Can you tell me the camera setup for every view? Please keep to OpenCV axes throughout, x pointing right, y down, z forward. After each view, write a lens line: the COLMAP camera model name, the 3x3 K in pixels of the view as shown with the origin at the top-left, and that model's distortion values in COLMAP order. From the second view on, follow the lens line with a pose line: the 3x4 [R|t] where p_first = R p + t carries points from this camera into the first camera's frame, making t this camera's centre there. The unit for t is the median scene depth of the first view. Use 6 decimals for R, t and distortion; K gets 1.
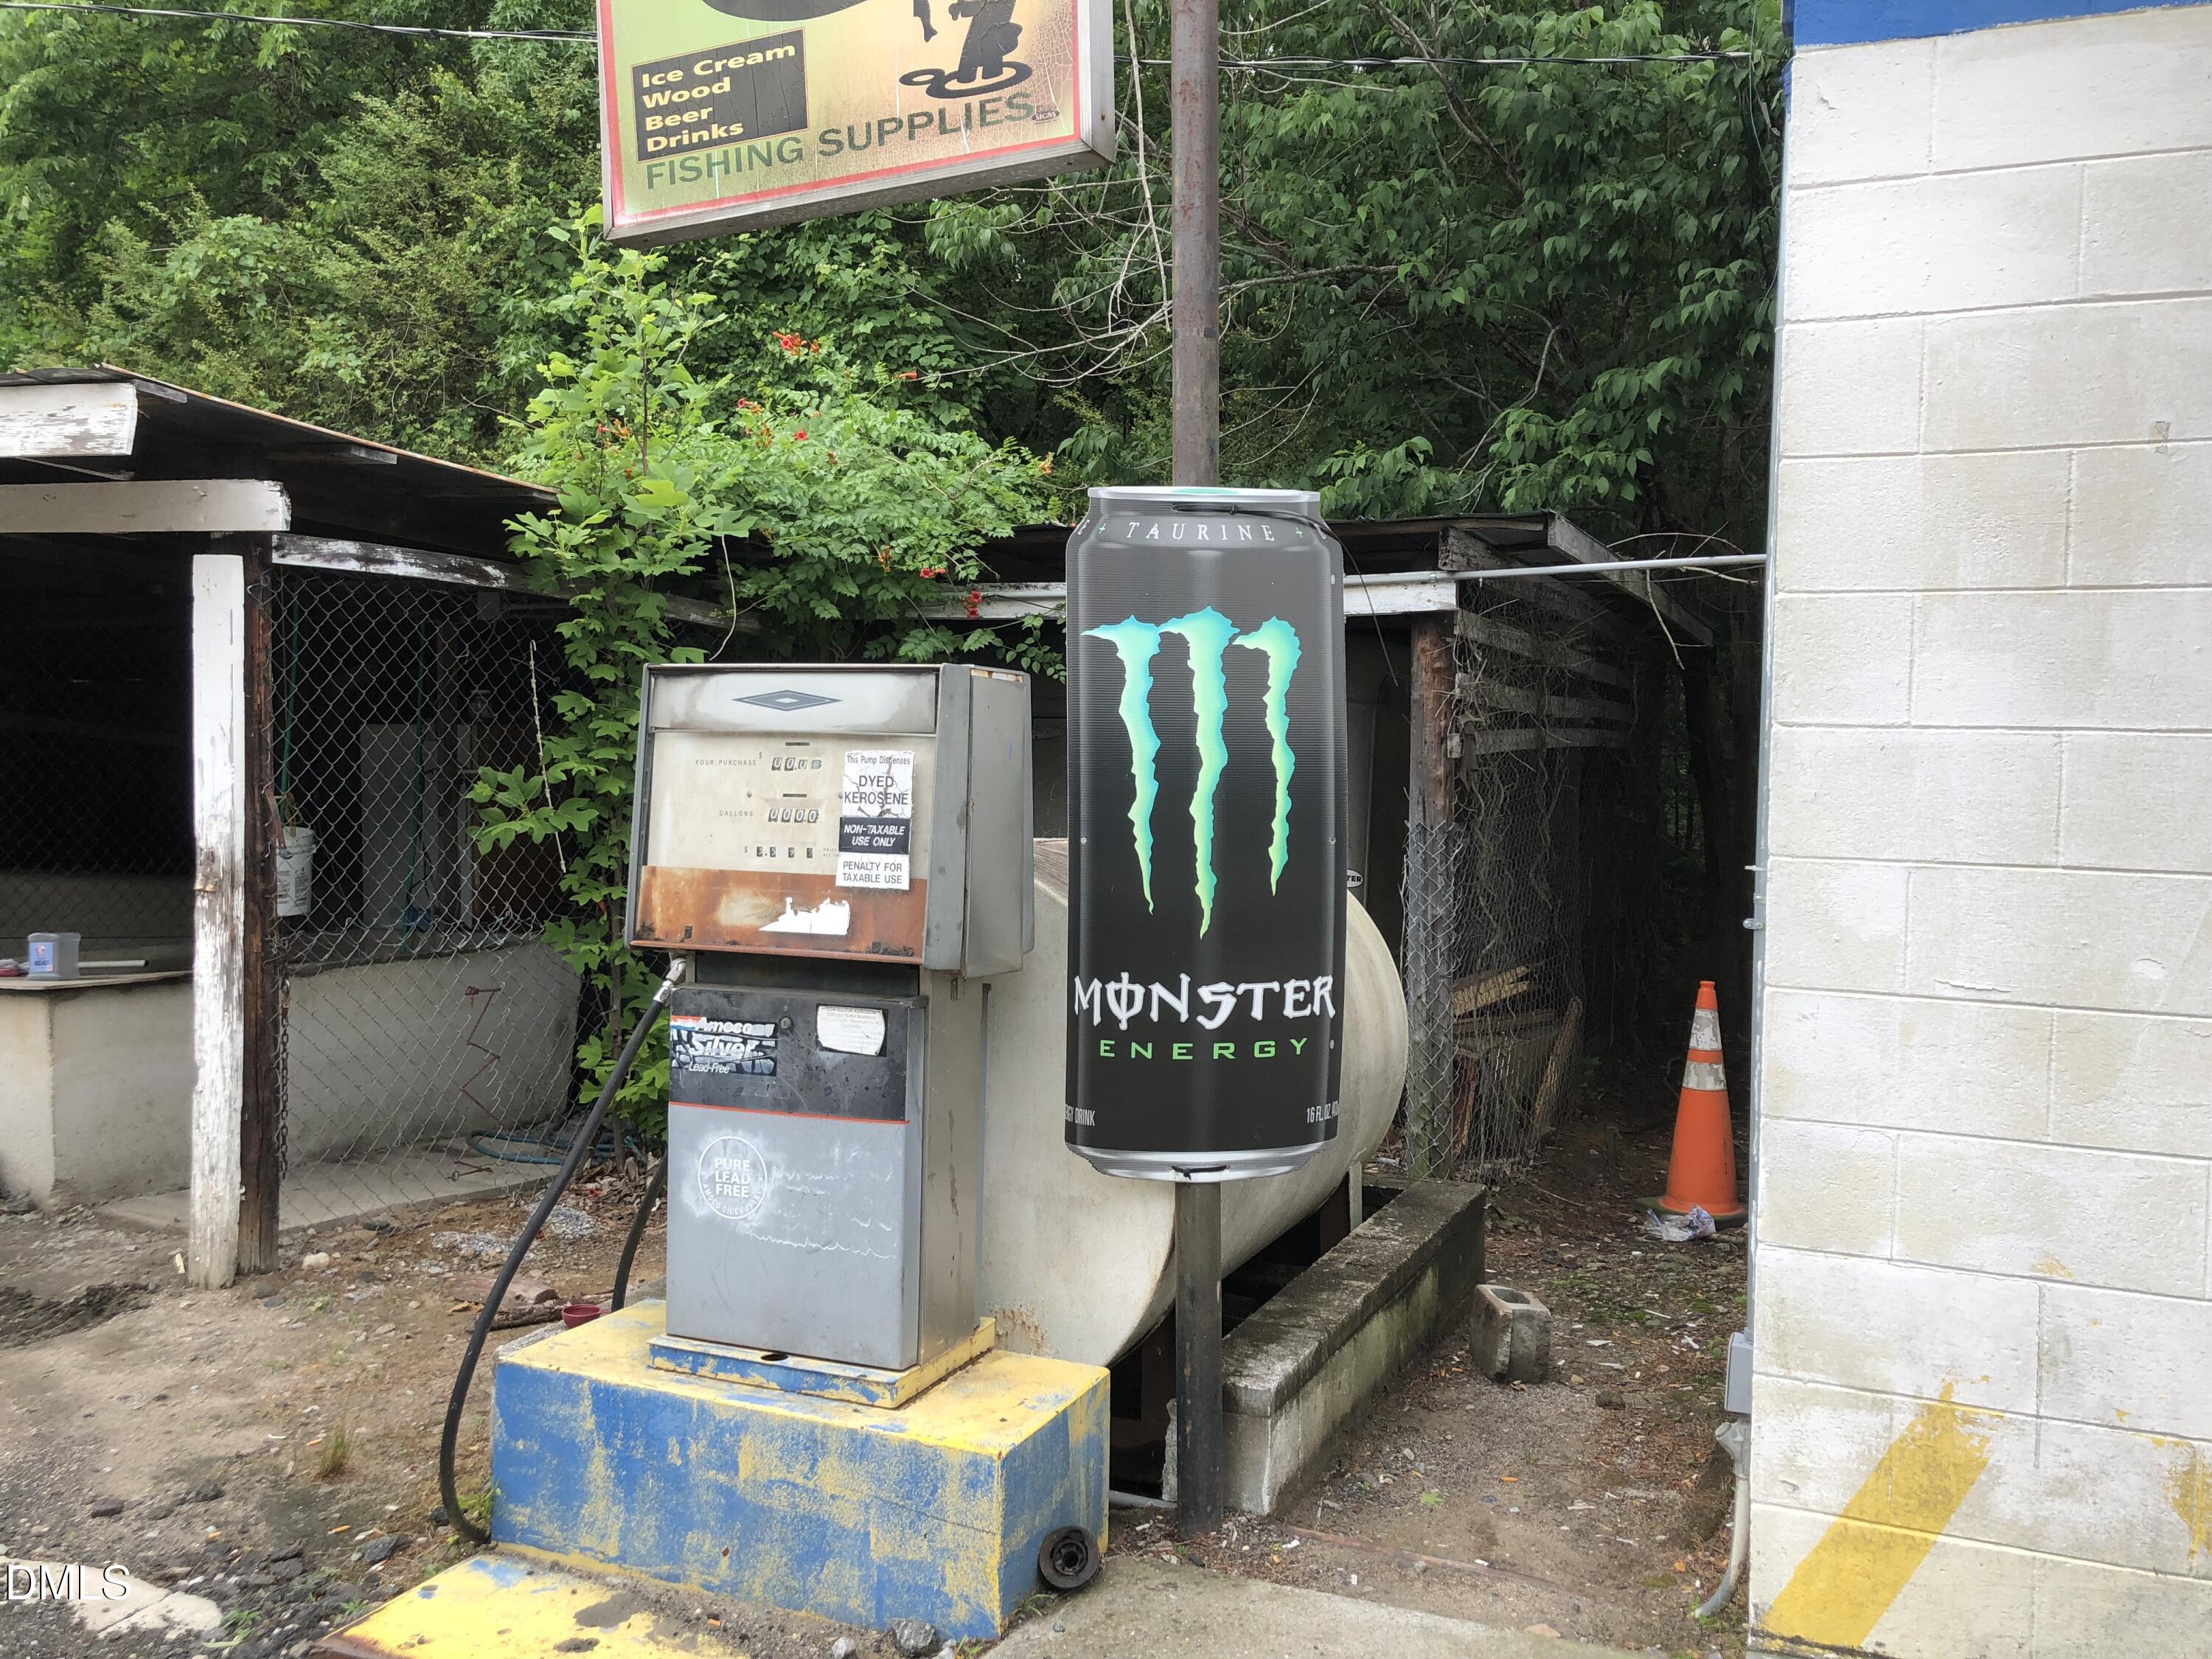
lens RADIAL K [[1806.9, 0, 1107.7], [0, 1806.9, 816.3], [0, 0, 1]] dist [0.018995, 0.001793]
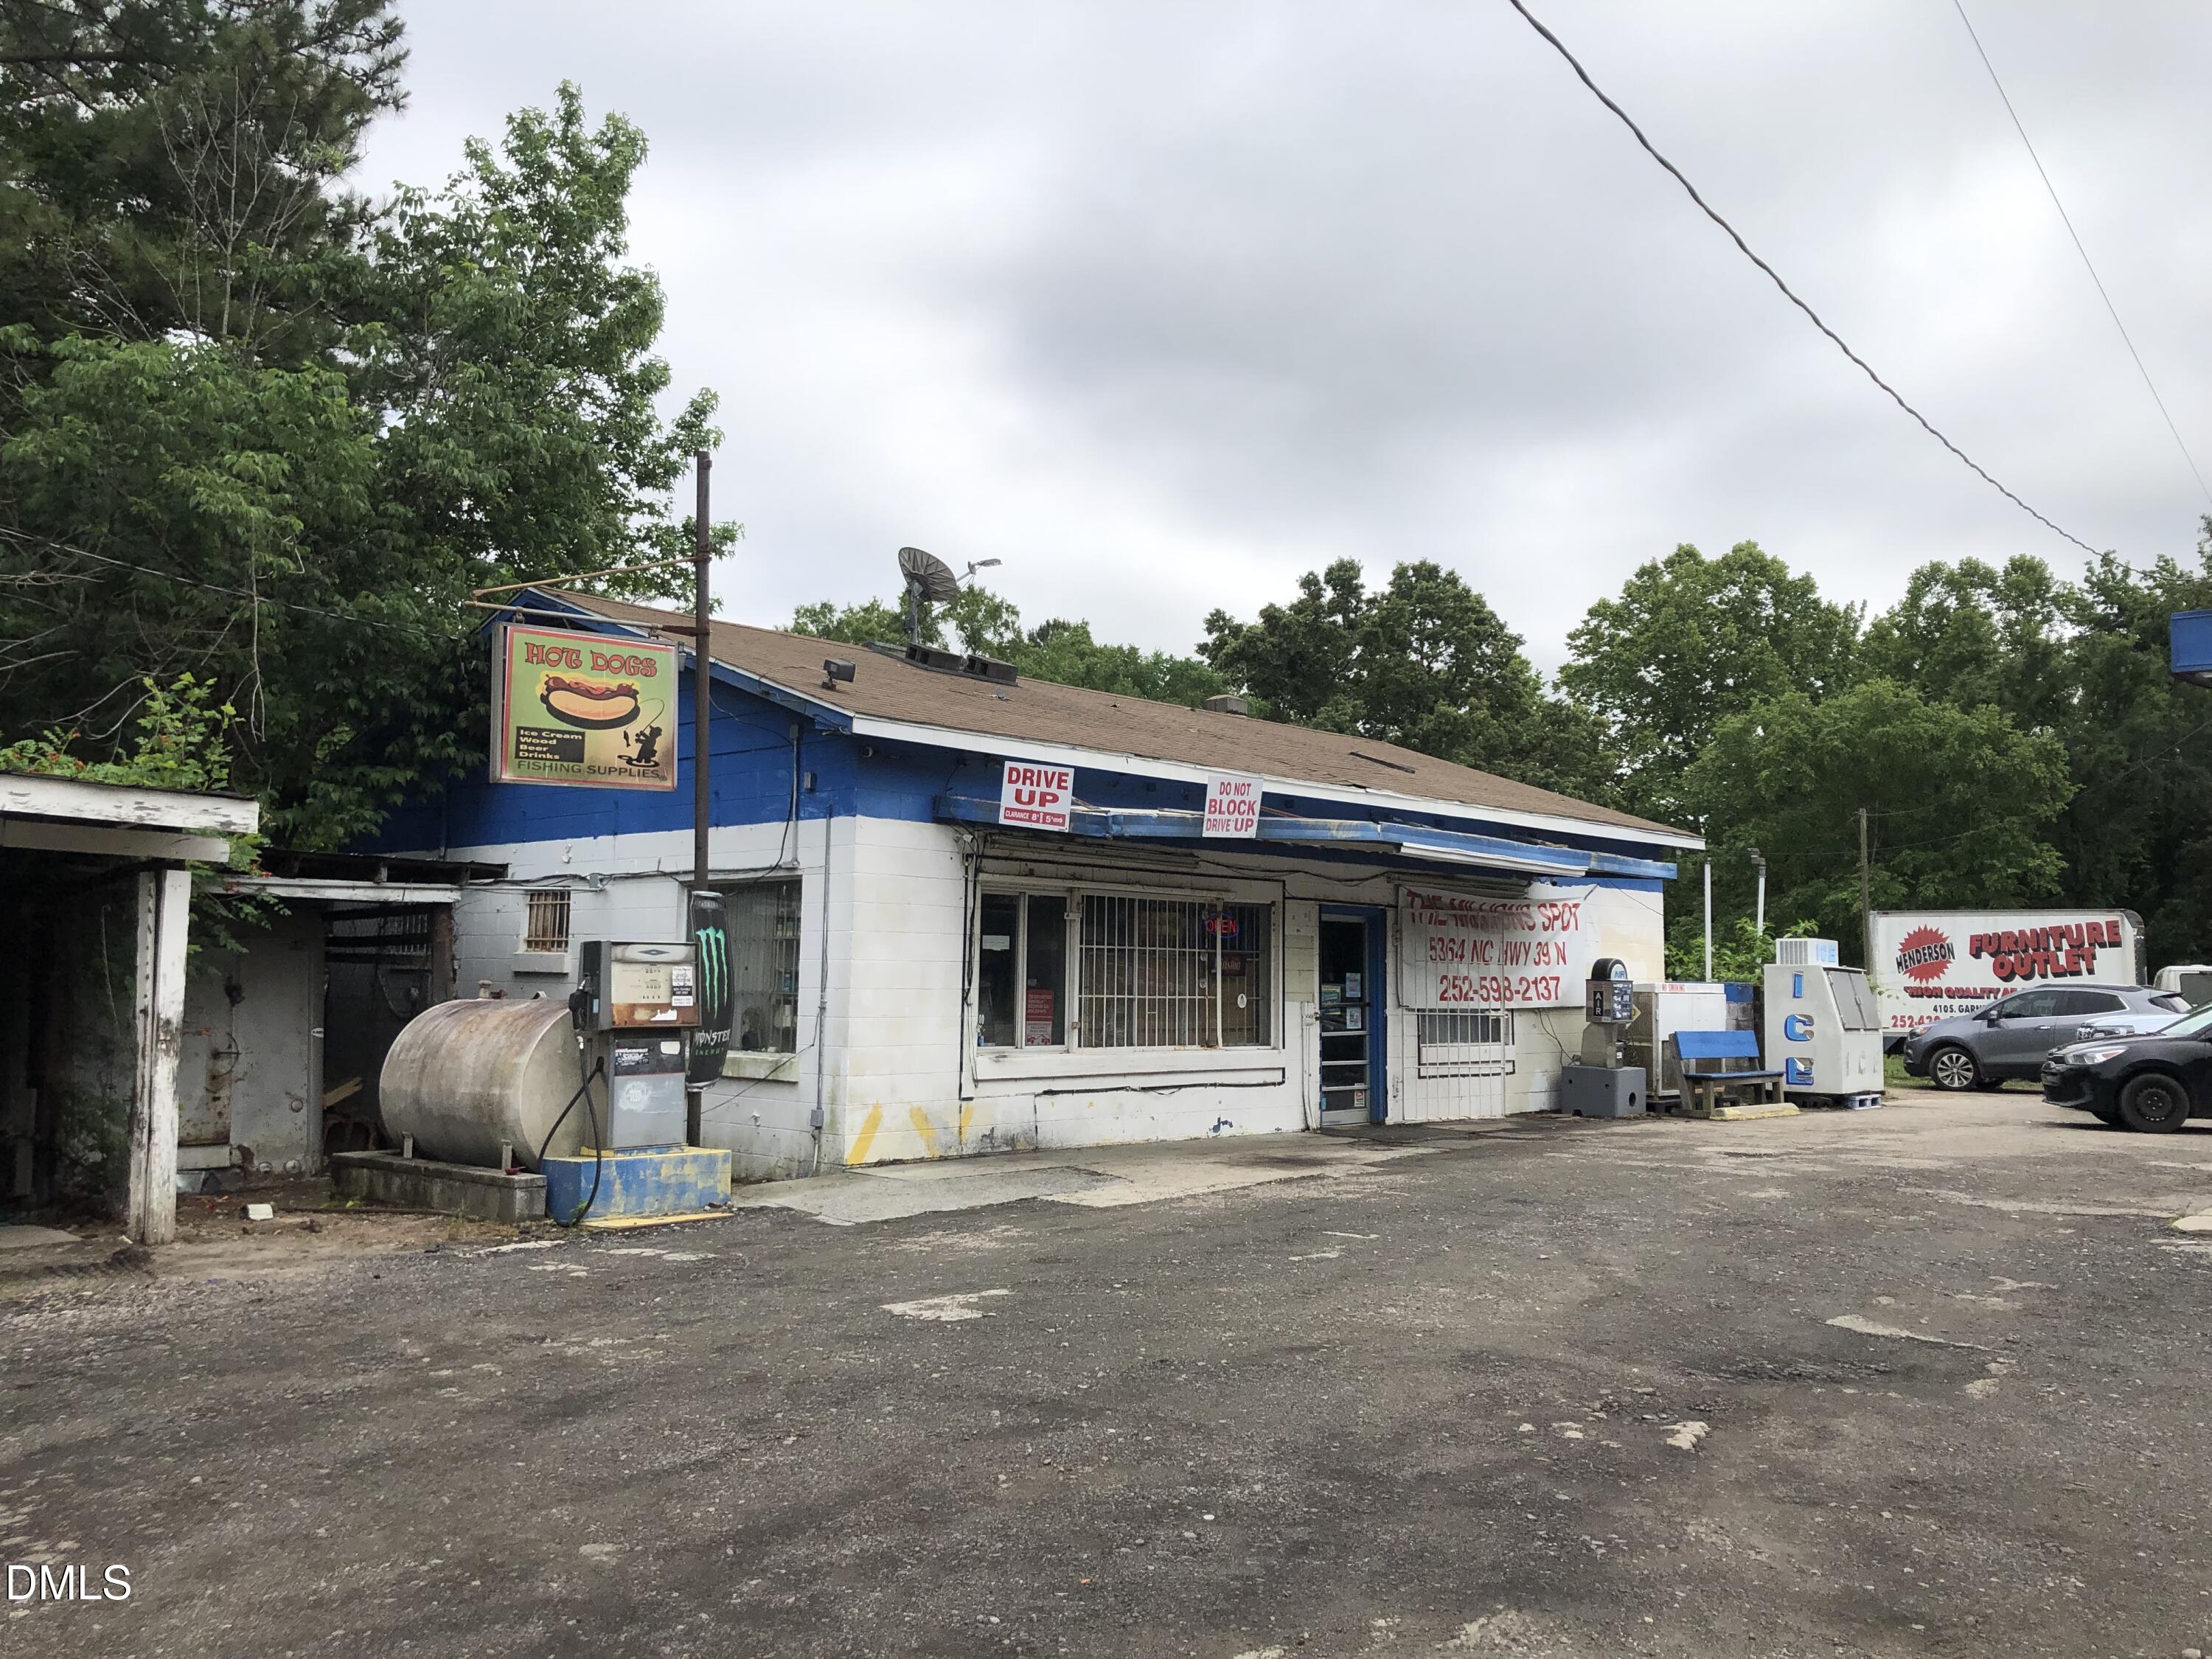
lens RADIAL K [[1806.9, 0, 1107.7], [0, 1806.9, 832.5], [0, 0, 1]] dist [0.018995, 0.001793]
pose [[0.351375, 0.059742, 0.934327, -3.075654], [0.027462, 0.996875, -0.074069, -0.013330], [-0.935832, 0.051684, 0.348636, -1.010843]]
